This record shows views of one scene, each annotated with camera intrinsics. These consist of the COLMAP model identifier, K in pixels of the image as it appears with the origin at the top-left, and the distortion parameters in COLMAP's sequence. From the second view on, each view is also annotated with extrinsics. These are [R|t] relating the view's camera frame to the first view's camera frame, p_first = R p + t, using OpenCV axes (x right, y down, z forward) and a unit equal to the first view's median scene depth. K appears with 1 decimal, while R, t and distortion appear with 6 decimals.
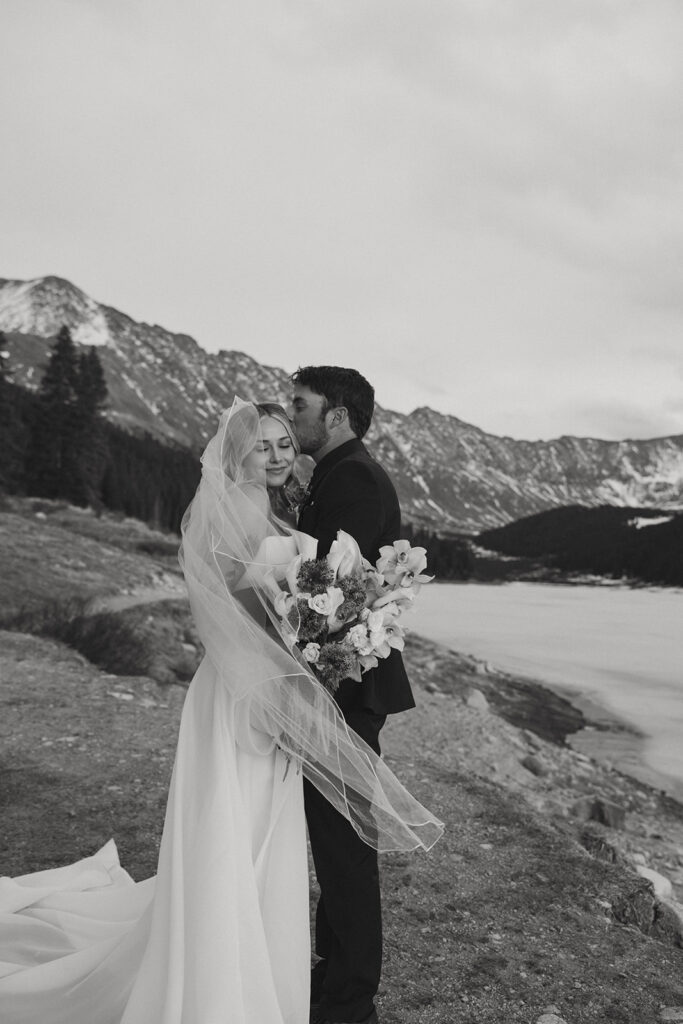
lens RADIAL K [[1077.7, 0, 331.6], [0, 1077.7, 524.2], [0, 0, 1]] dist [-0.002747, -0.008366]
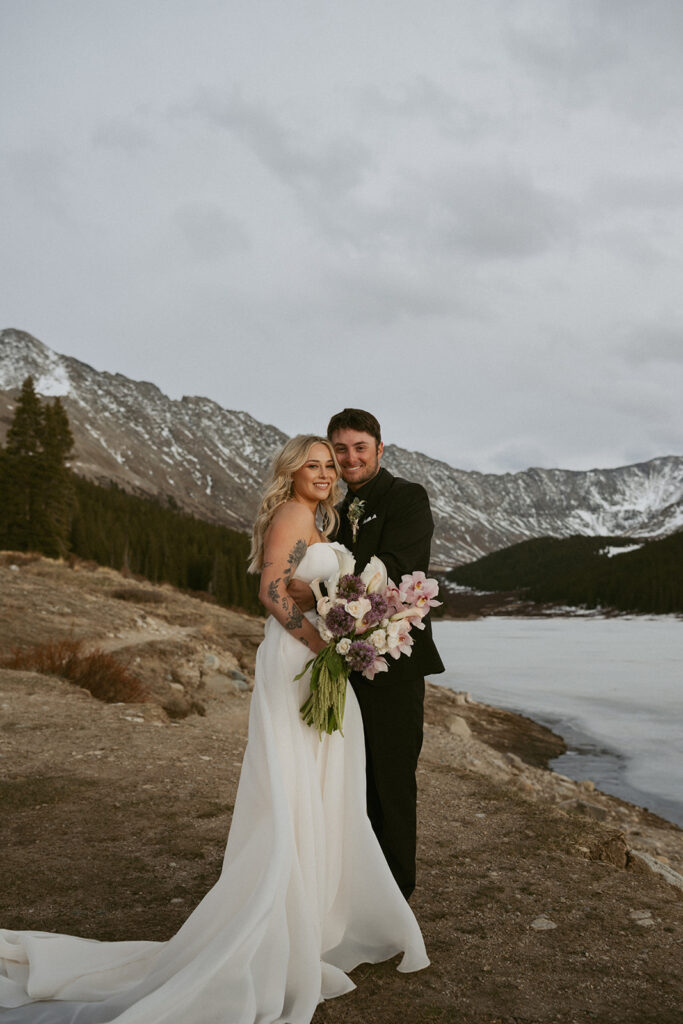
lens RADIAL K [[1092.3, 0, 332.1], [0, 1092.3, 511.3], [0, 0, 1]] dist [-0.009982, -0.000384]
pose [[0.998670, -0.041946, 0.029994, -0.002266], [0.043412, 0.997803, -0.050044, 0.001691], [-0.027829, 0.051280, 0.998297, -0.011071]]
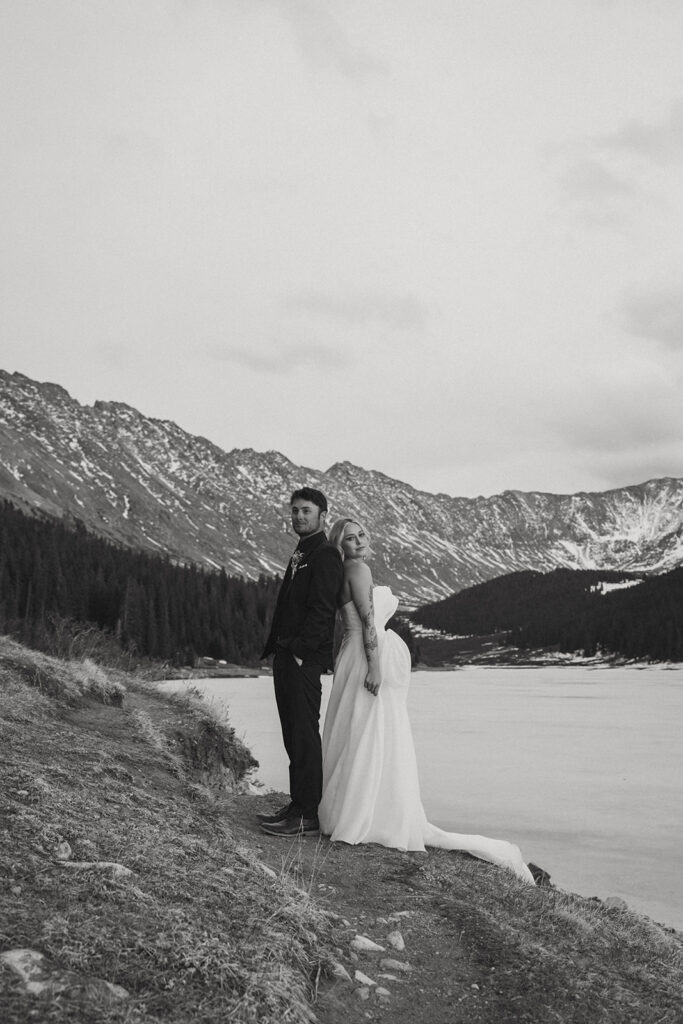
lens RADIAL K [[1144.4, 0, 364.2], [0, 1144.4, 512.5], [0, 0, 1]] dist [-0.013801, -0.001713]
pose [[0.992343, -0.032055, 0.119285, -0.013949], [0.042050, 0.995724, -0.082247, 0.010358], [-0.116138, 0.086633, 0.989448, 0.234145]]
